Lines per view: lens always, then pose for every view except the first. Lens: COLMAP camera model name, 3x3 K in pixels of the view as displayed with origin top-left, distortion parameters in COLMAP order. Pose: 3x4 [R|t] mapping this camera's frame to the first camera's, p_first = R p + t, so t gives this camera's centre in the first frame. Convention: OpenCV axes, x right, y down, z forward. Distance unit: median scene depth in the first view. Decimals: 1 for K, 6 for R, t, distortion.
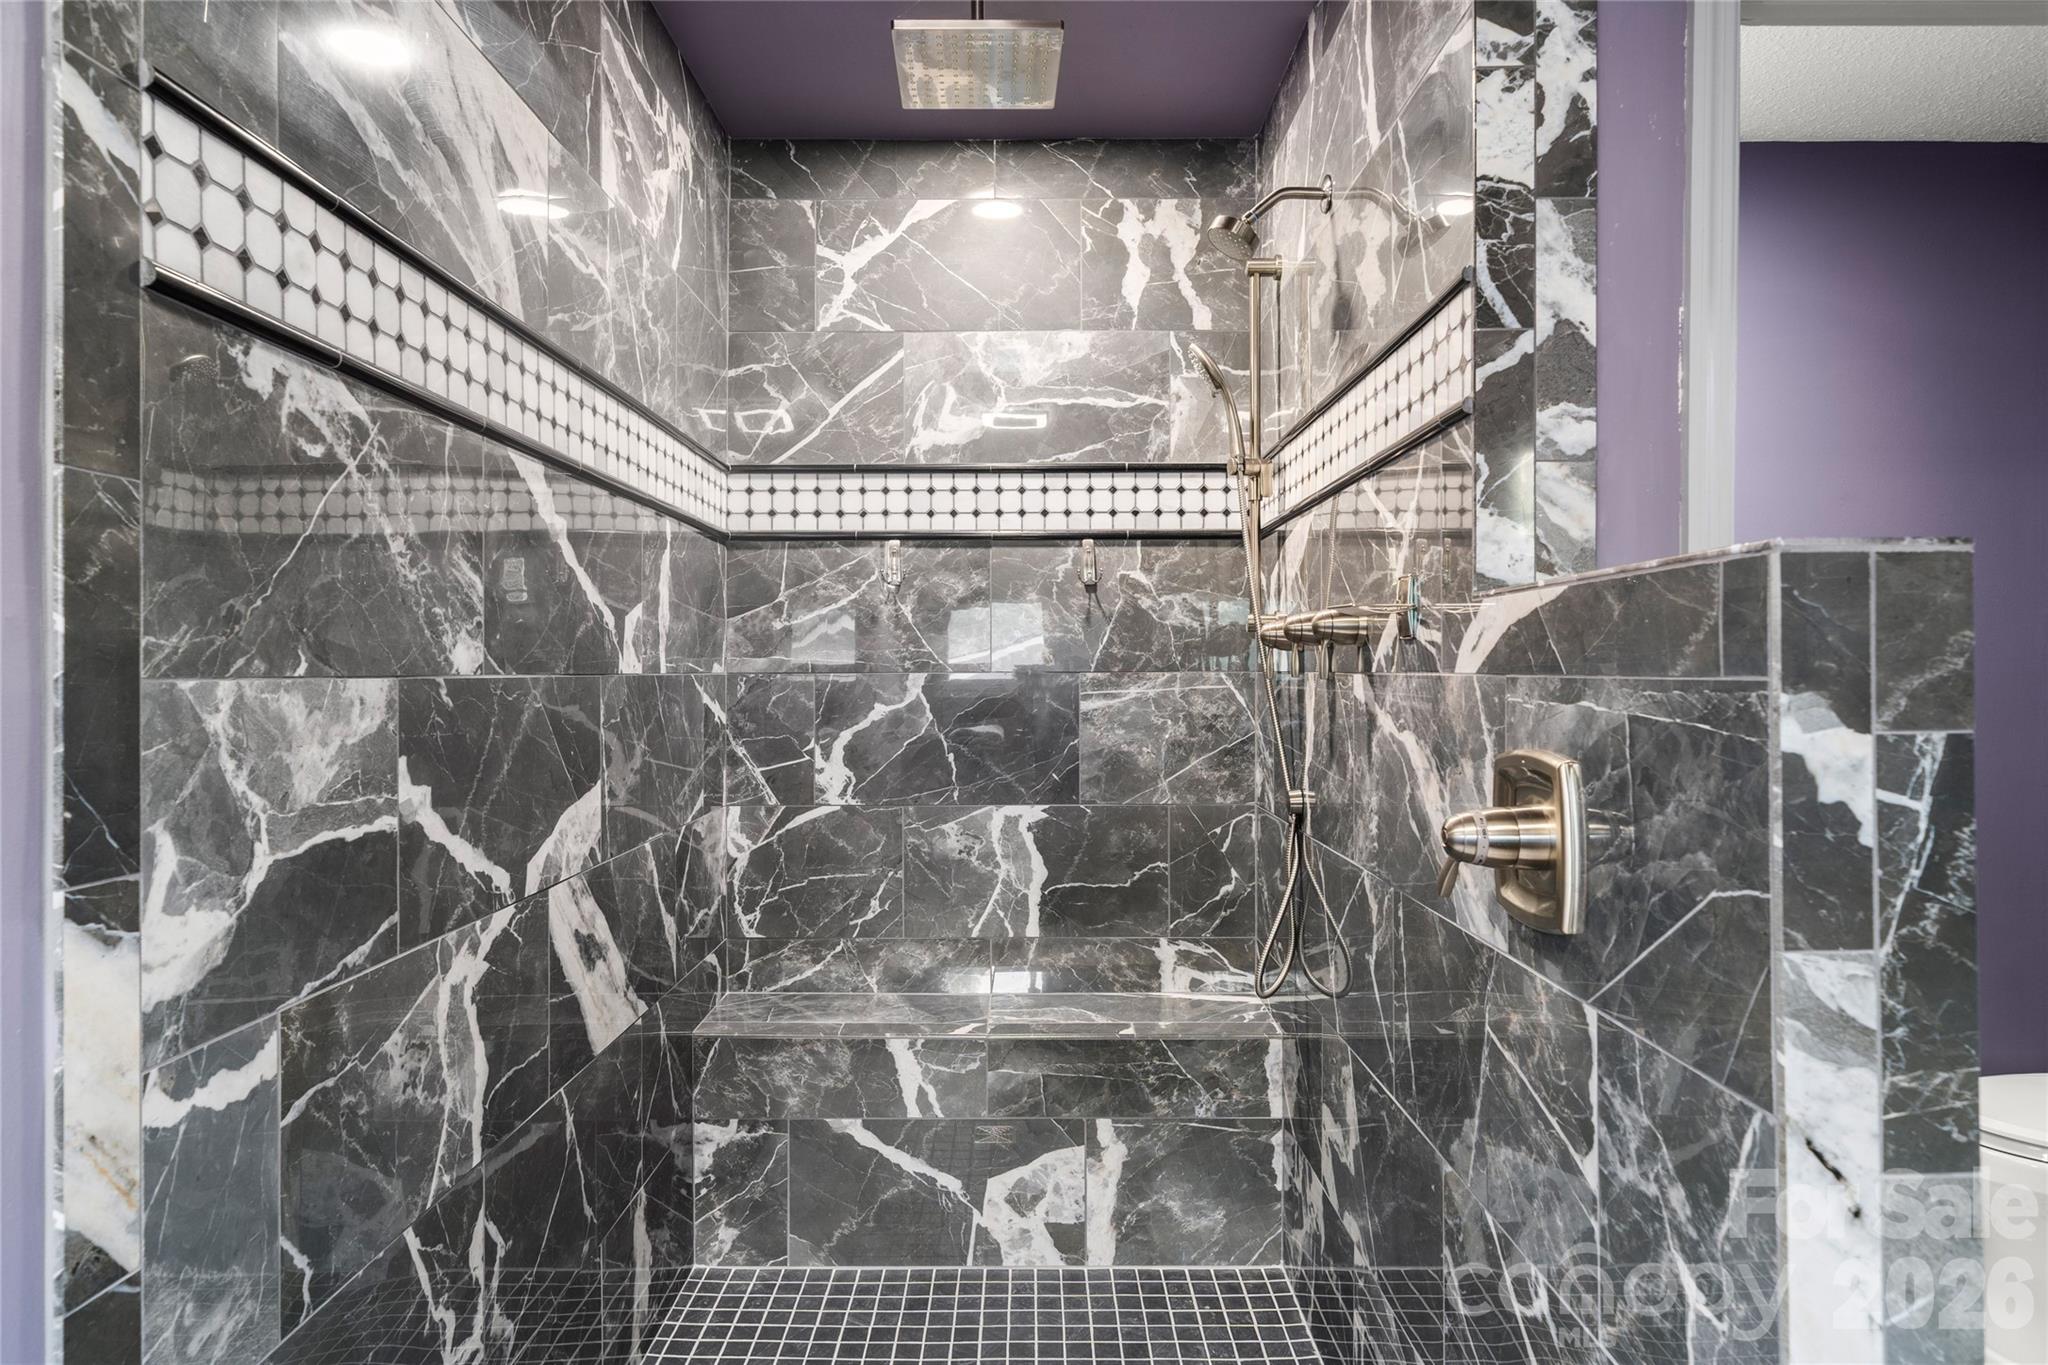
lens RADIAL K [[1161.4, 0, 1033.9], [0, 1161.4, 671.7], [0, 0, 1]] dist [0.004629, -0.002699]
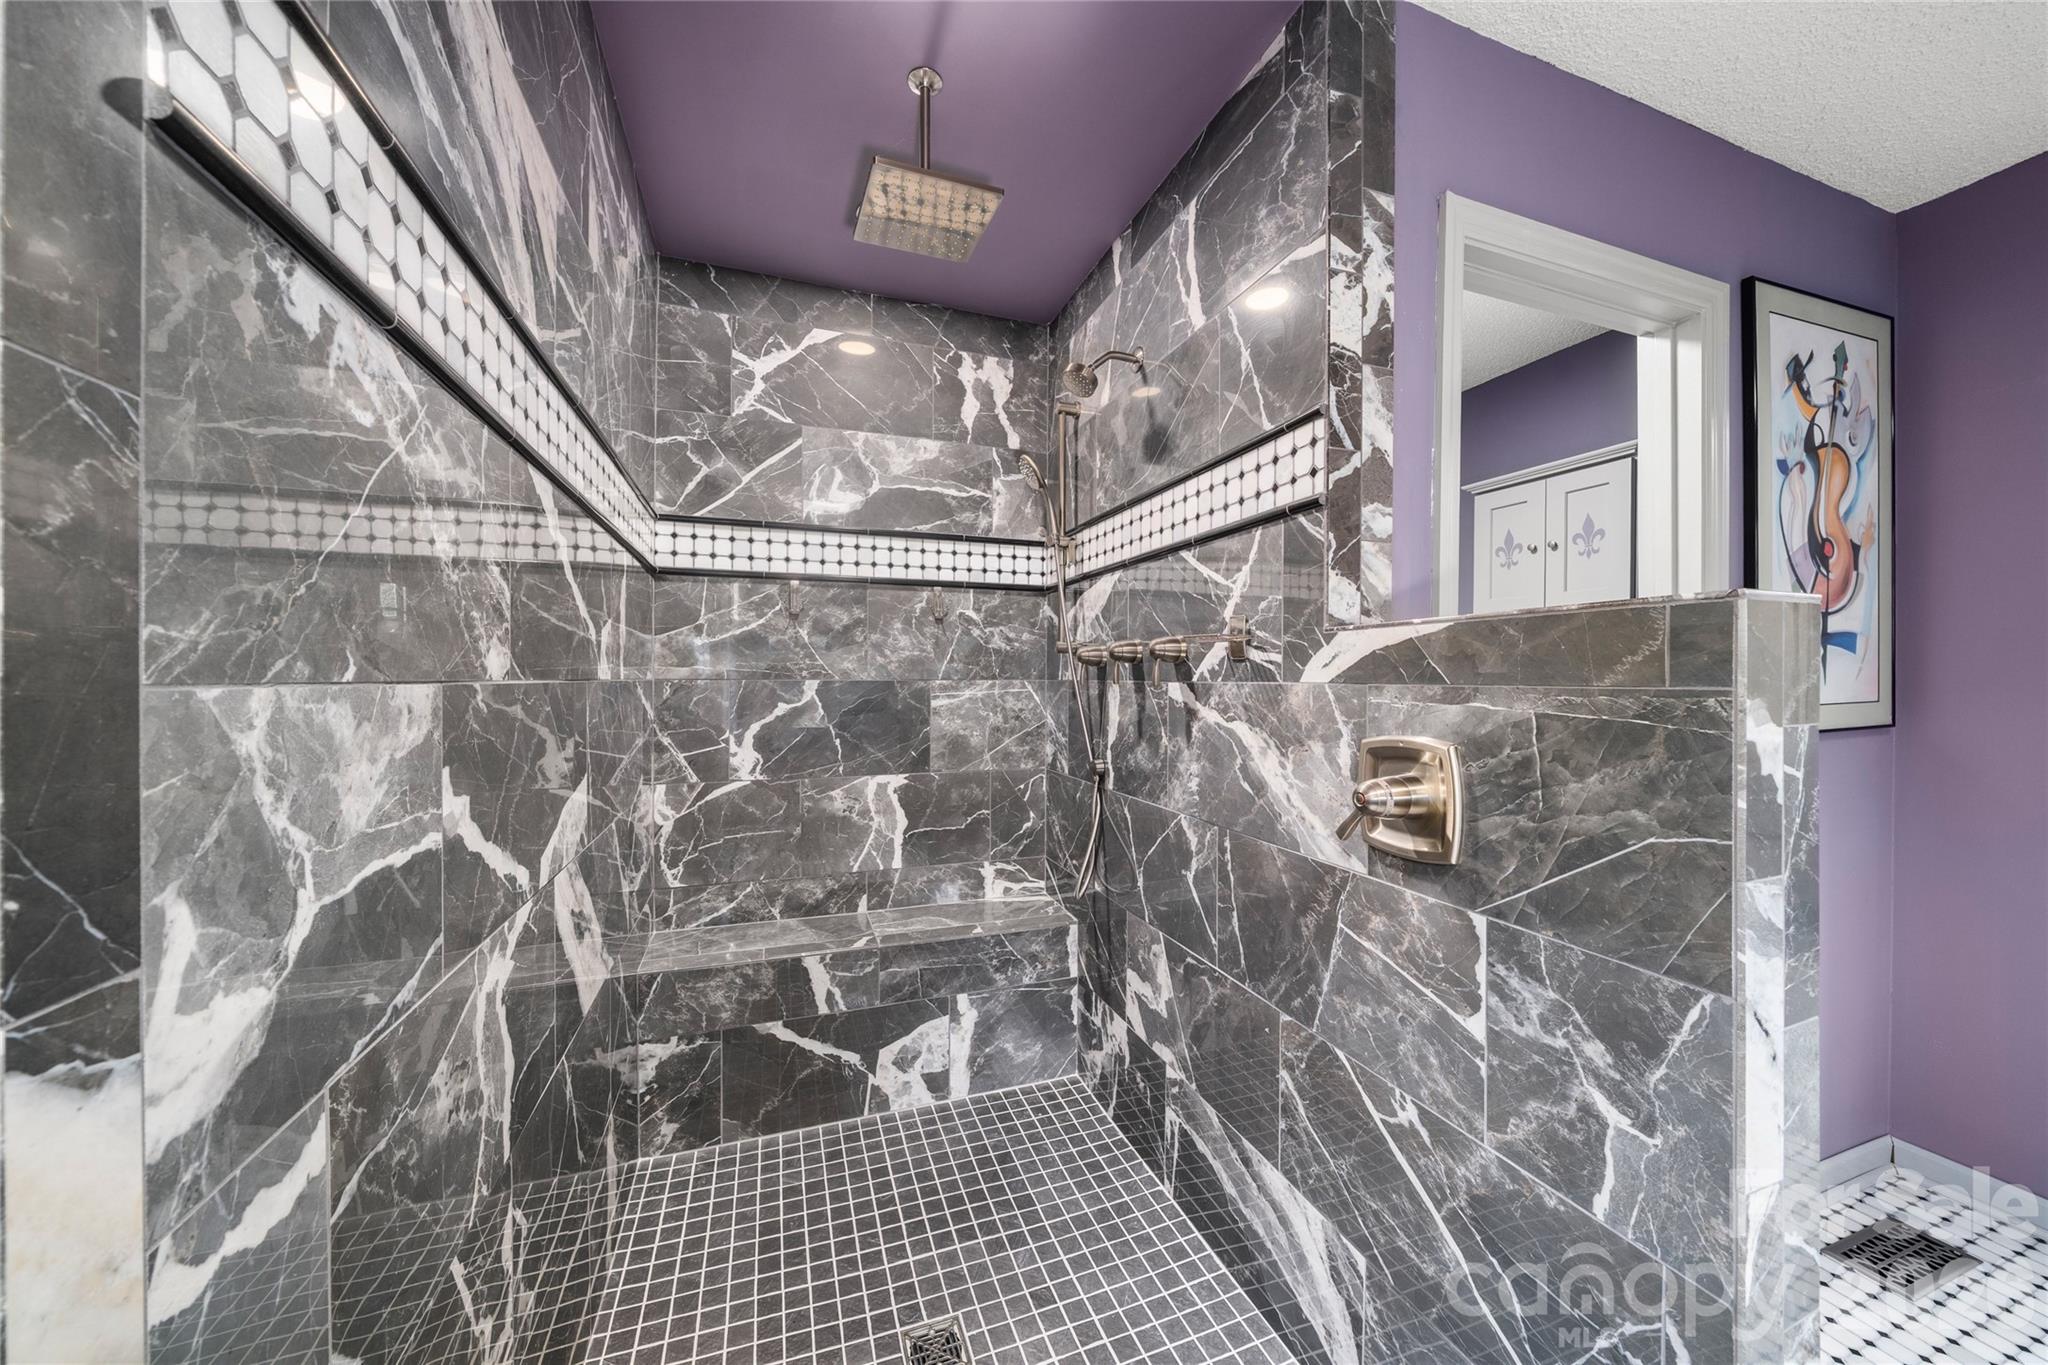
lens RADIAL K [[705.0, 0, 1023.4], [0, 705.0, 683.3], [0, 0, 1]] dist [-0.005711, 0.000052]
pose [[0.943294, 0.003053, 0.331944, -0.186618], [-0.004999, 0.999975, 0.005010, -0.000117], [-0.331920, -0.006385, 0.943286, 0.197632]]
